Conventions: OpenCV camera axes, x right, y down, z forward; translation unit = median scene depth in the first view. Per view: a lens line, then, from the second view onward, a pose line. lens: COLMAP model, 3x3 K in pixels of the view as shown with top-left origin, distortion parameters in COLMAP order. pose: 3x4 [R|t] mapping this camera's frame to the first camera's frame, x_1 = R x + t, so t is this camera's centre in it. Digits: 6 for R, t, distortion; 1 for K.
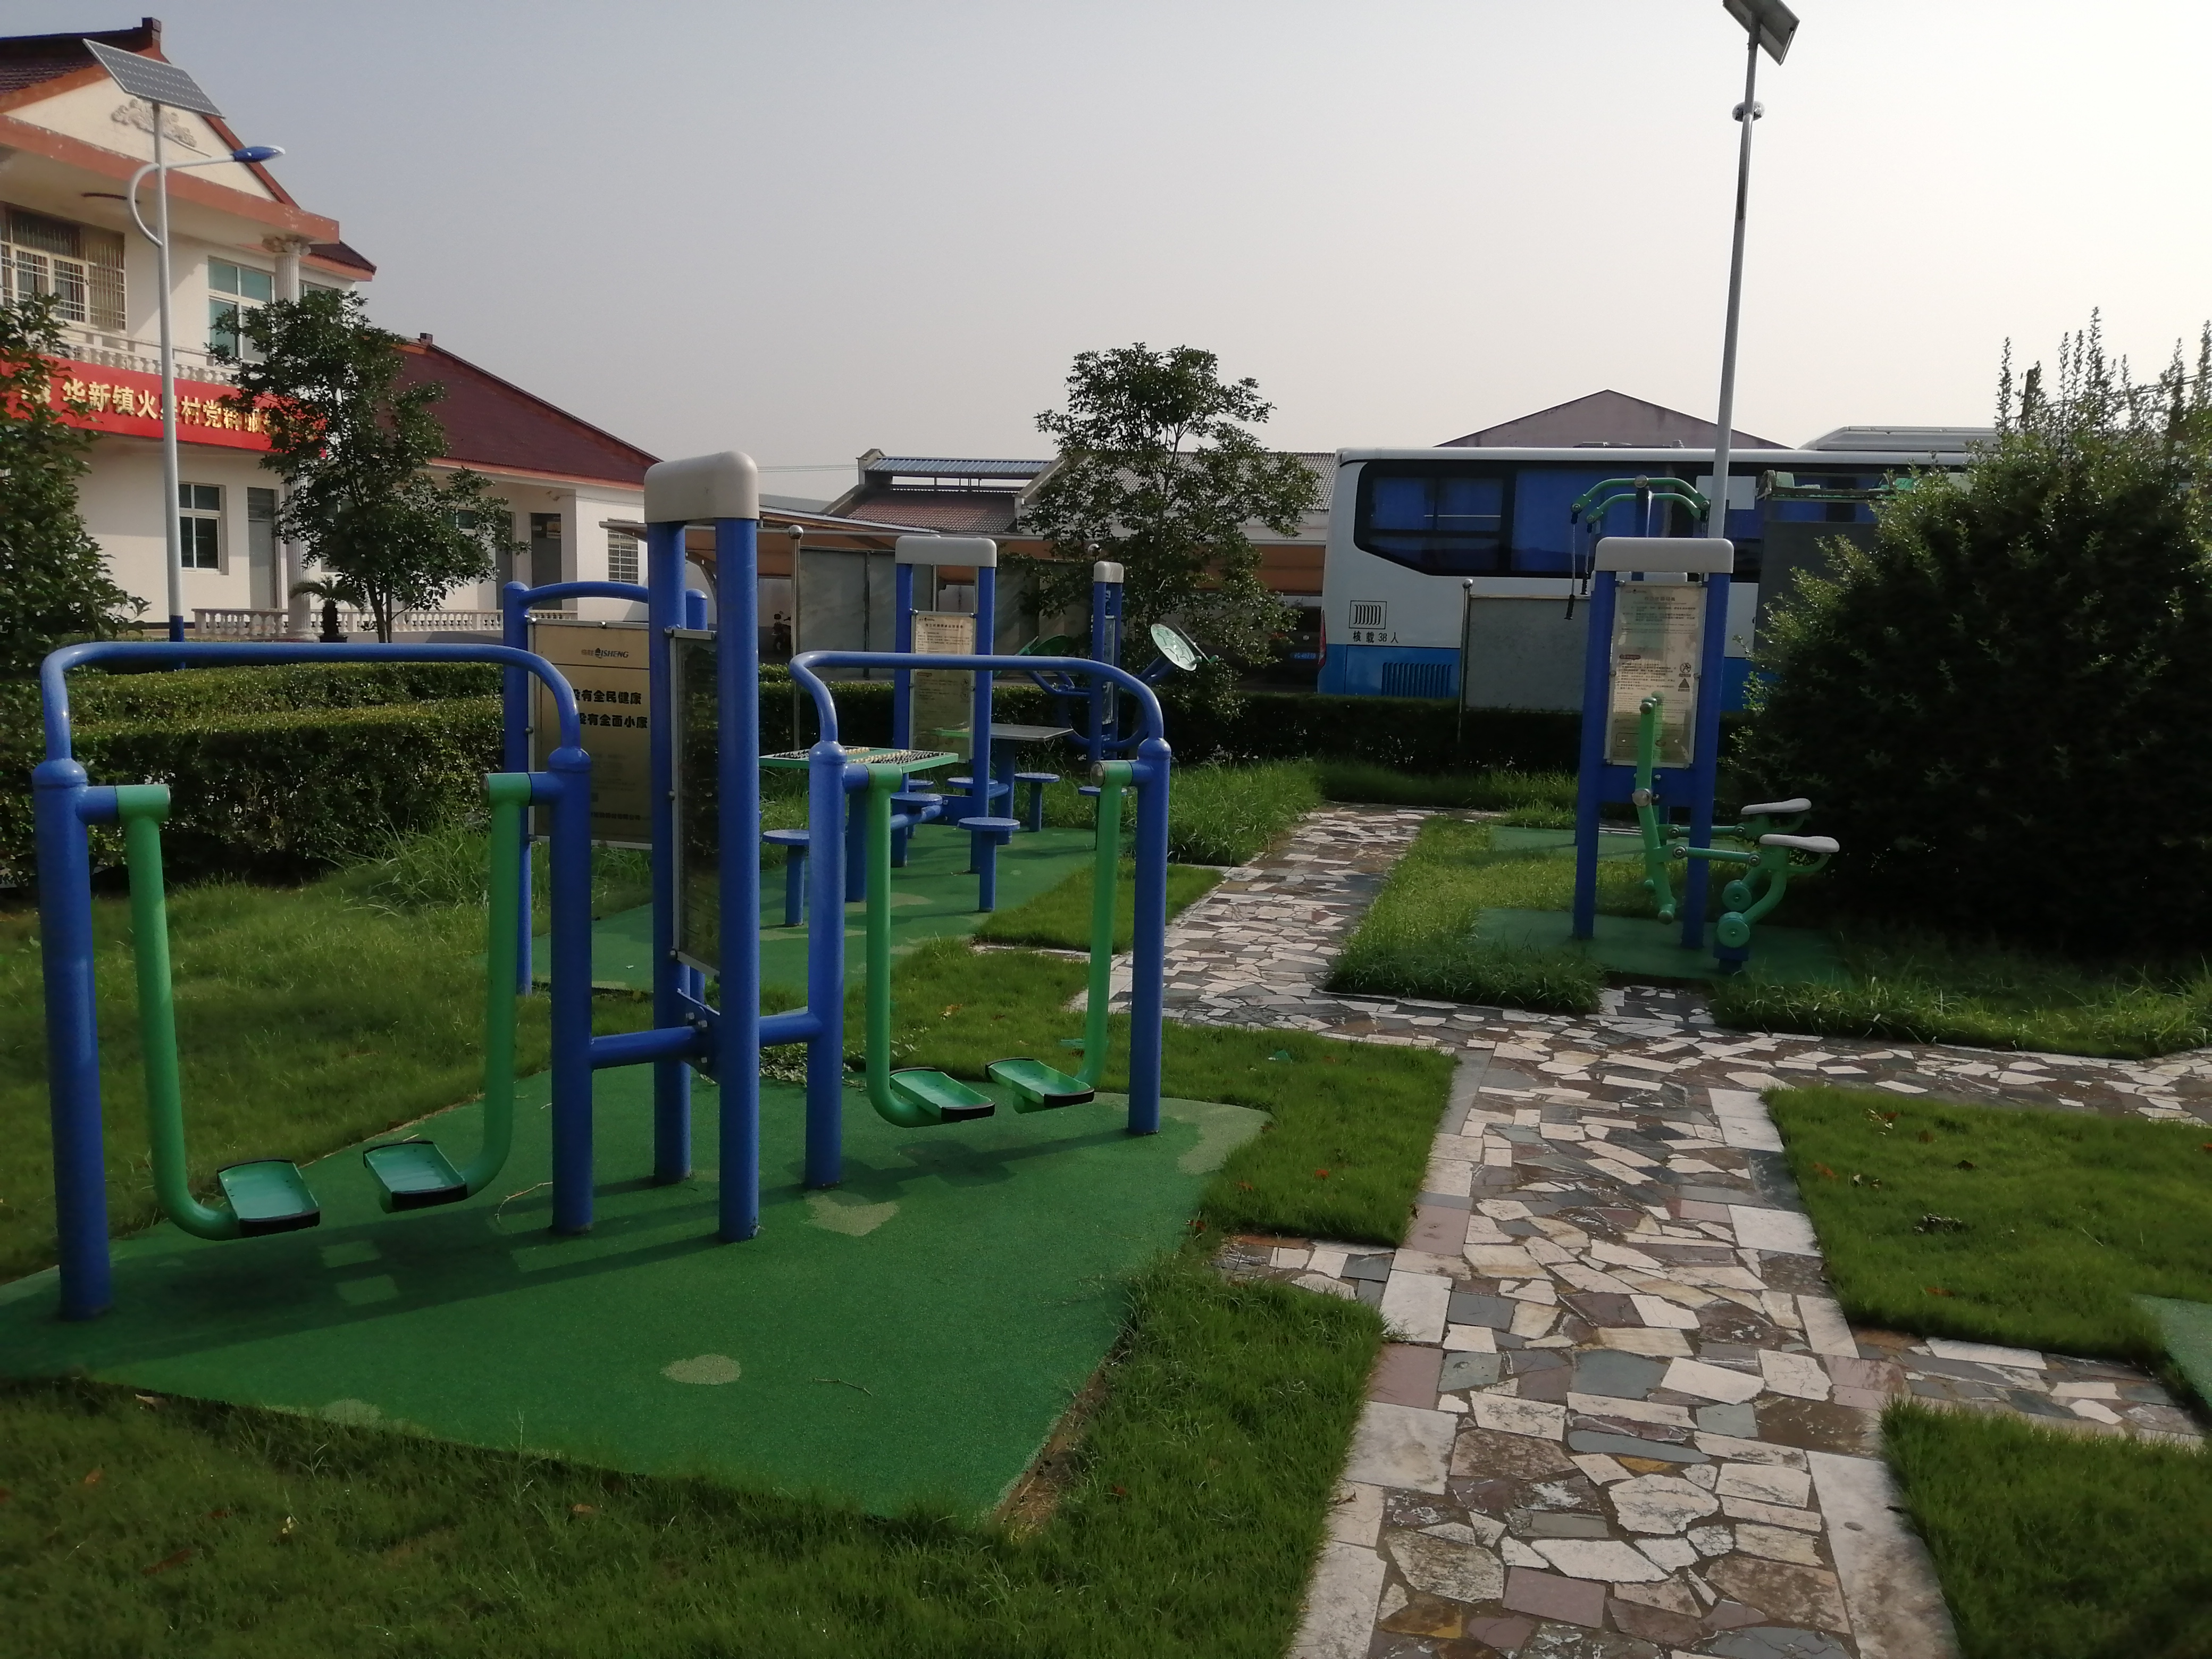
lens RADIAL K [[1774.6, 0, 1043.9], [0, 1774.6, 834.1], [0, 0, 1]] dist [0.063529, -0.137066]
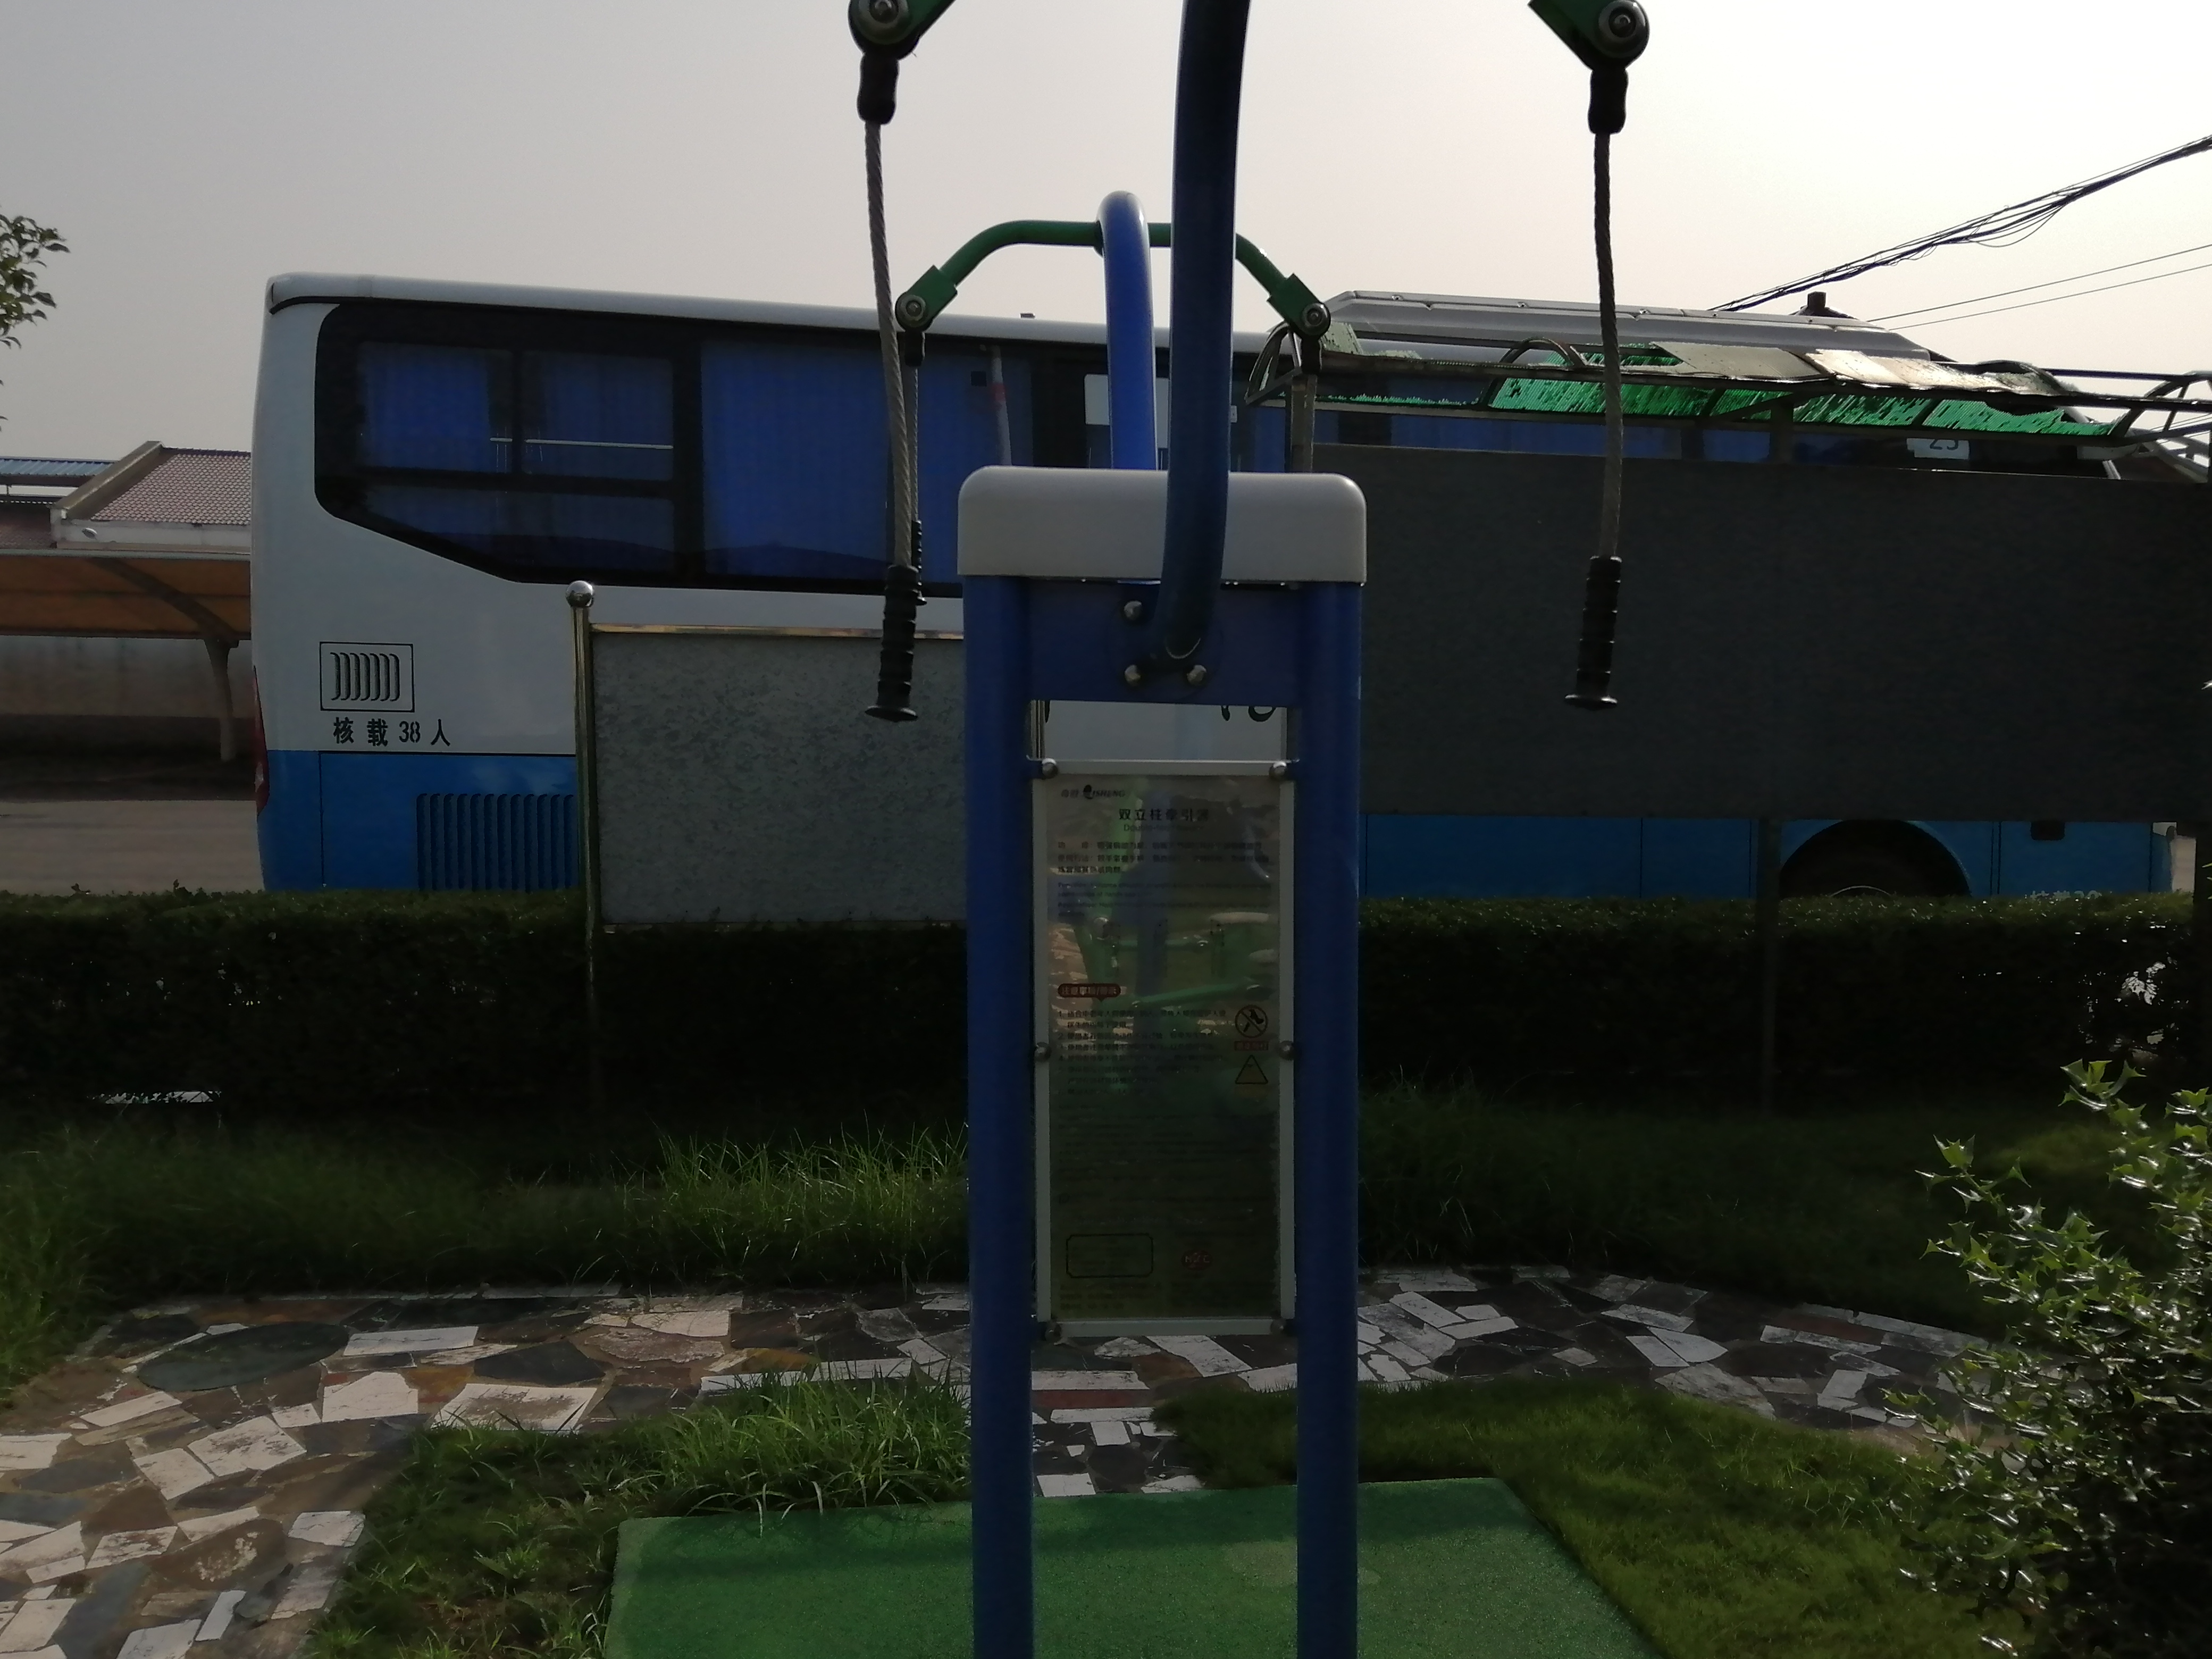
lens RADIAL K [[1774.6, 0, 1043.9], [0, 1774.6, 834.1], [0, 0, 1]] dist [0.063529, -0.137066]
pose [[0.911171, -0.049819, 0.409005, 0.154867], [0.061107, 0.998025, -0.014568, -0.072382], [-0.407471, 0.038267, 0.912416, 0.567456]]
